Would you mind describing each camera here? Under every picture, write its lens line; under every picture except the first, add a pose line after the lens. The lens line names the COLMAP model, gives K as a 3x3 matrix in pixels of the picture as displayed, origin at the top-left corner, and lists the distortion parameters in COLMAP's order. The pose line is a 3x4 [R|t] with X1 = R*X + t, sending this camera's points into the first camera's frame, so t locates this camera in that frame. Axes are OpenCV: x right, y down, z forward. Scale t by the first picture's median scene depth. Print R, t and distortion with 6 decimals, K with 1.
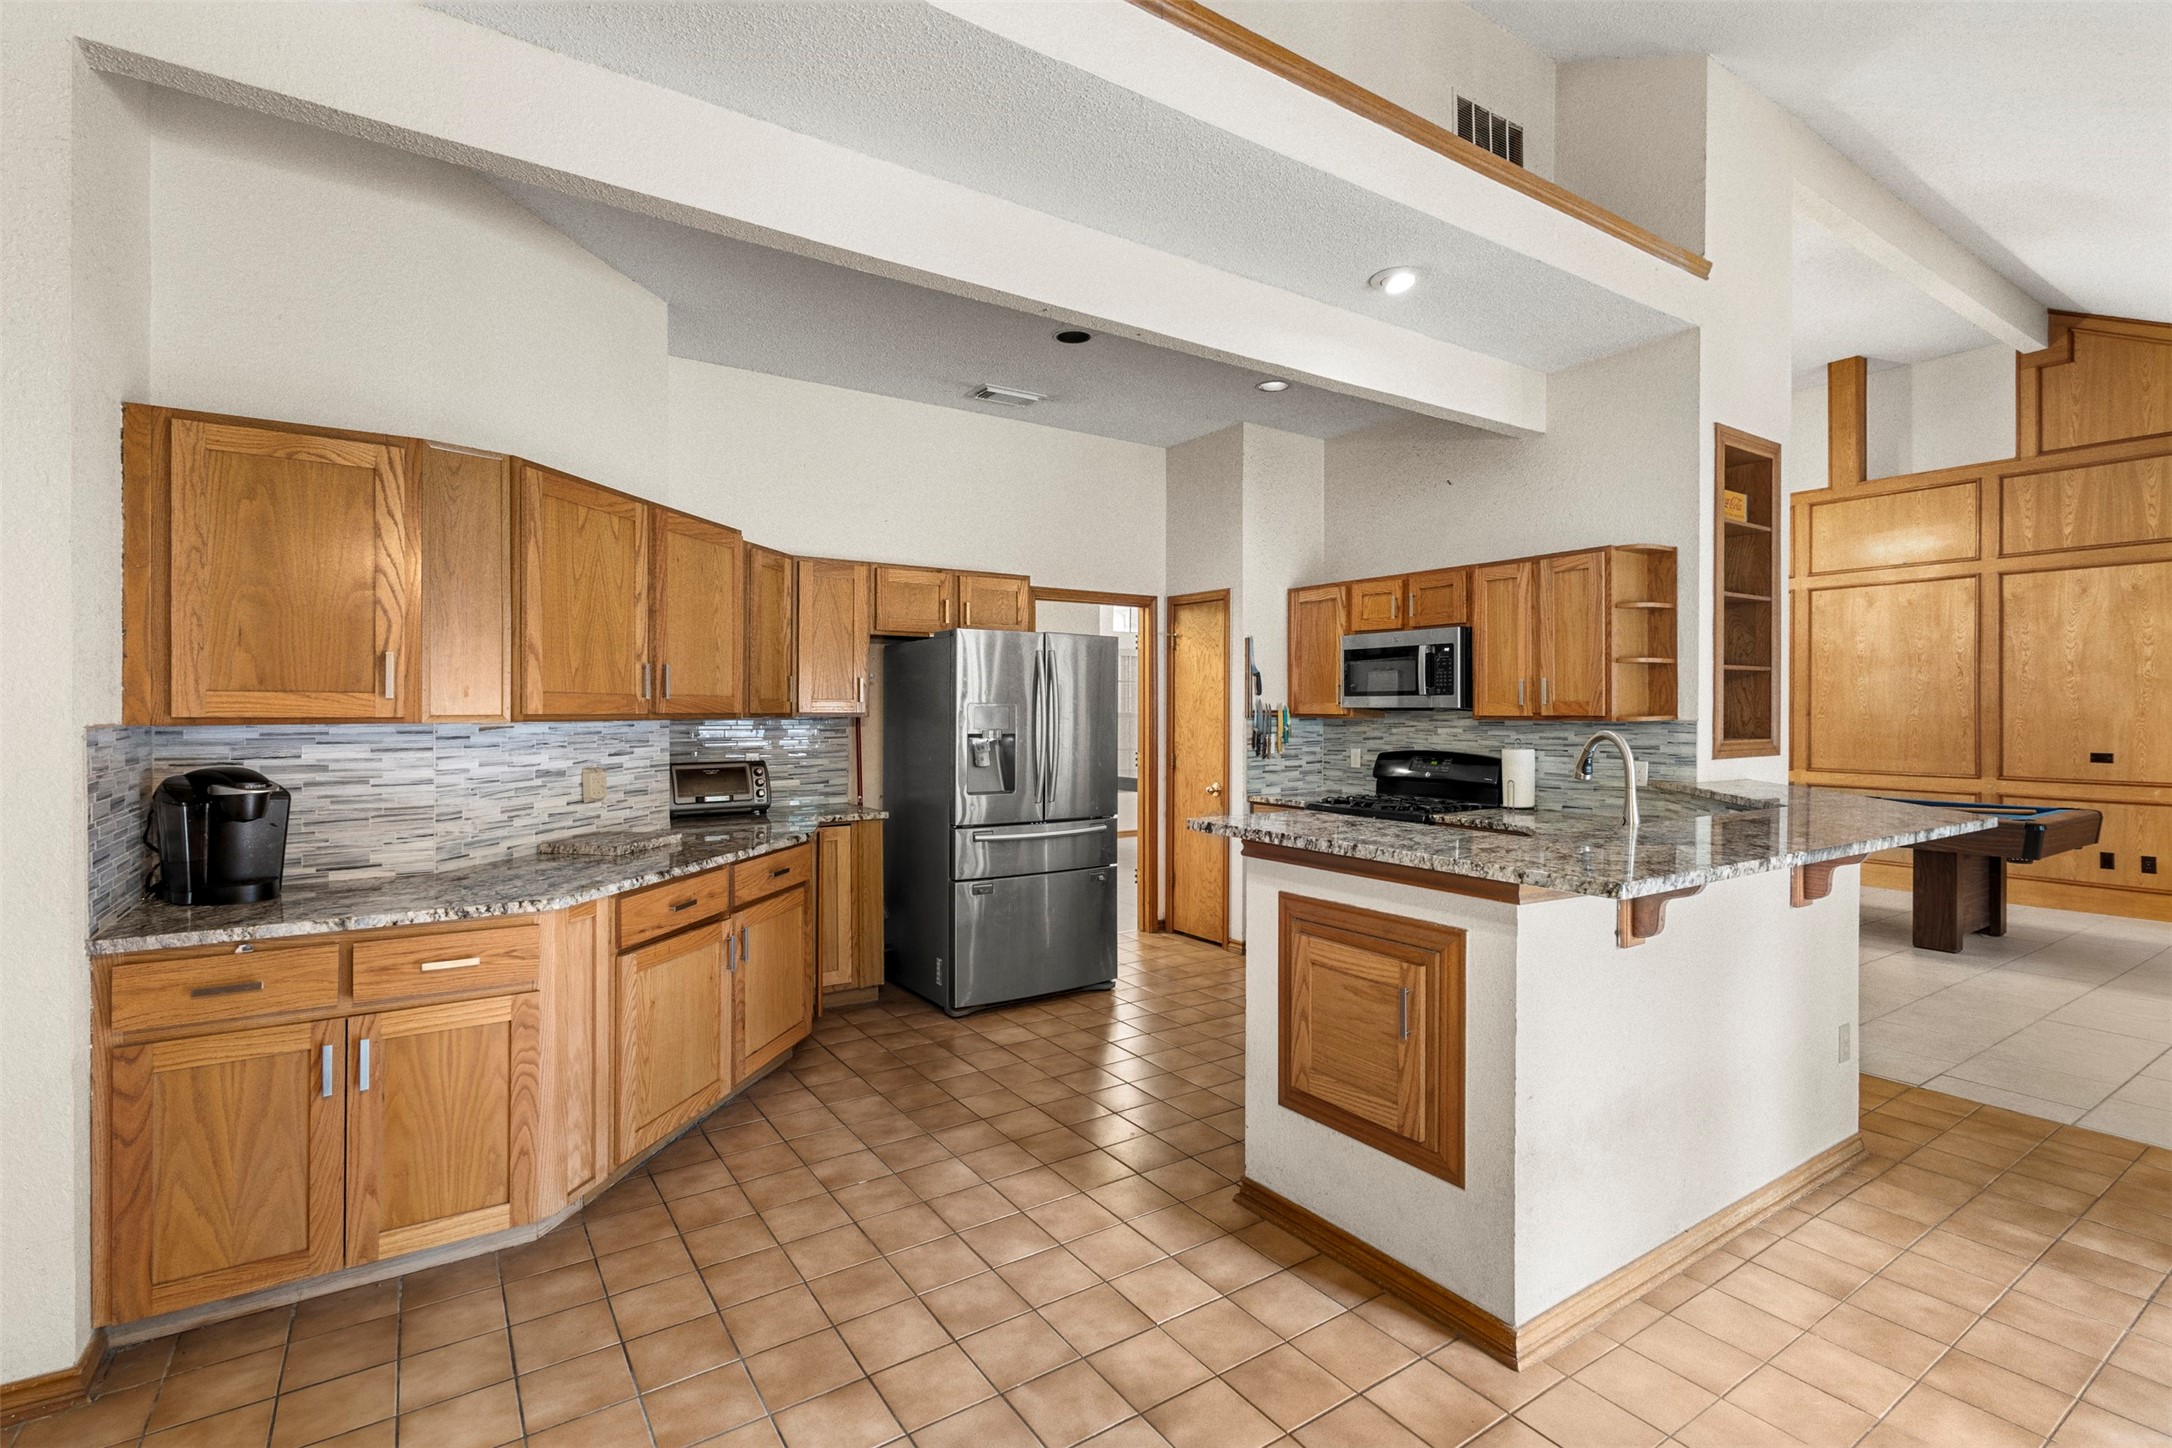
lens RADIAL K [[996.9, 0, 1086.3], [0, 996.9, 718.8], [0, 0, 1]] dist [-0.000240, 0.000133]
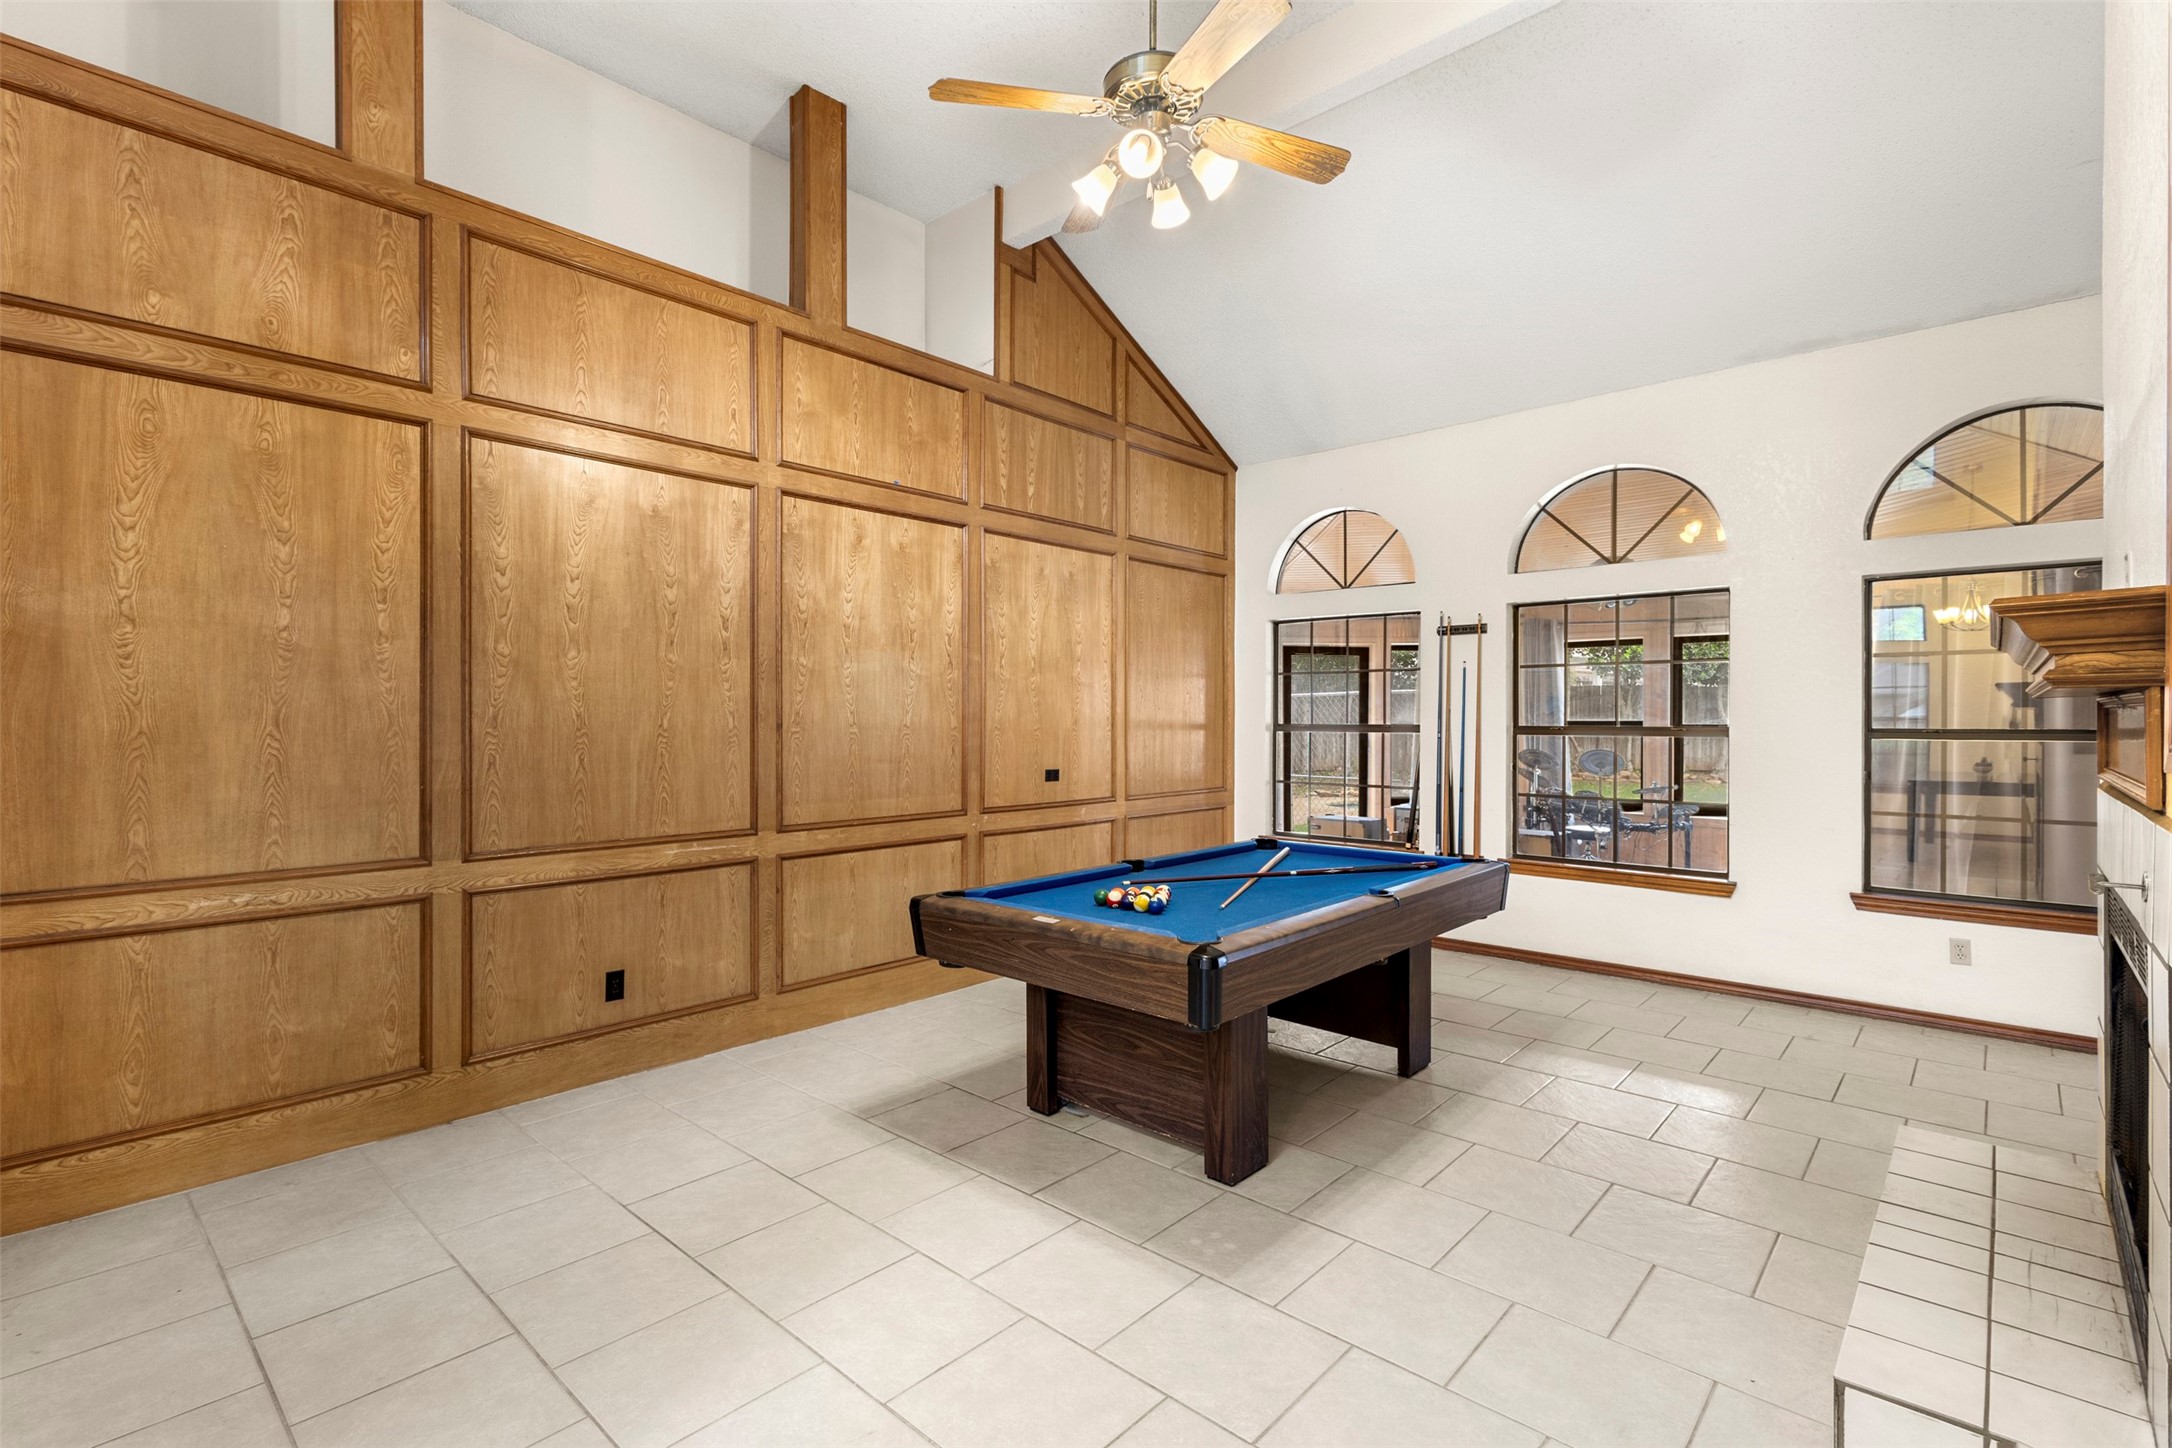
lens RADIAL K [[996.9, 0, 1087.4], [0, 996.9, 714.3], [0, 0, 1]] dist [-0.000240, 0.000133]
pose [[-0.241172, -0.009369, 0.970437, 0.184314], [-0.002850, 0.999956, 0.008945, -0.017292], [-0.970478, -0.000608, -0.241189, 1.050649]]
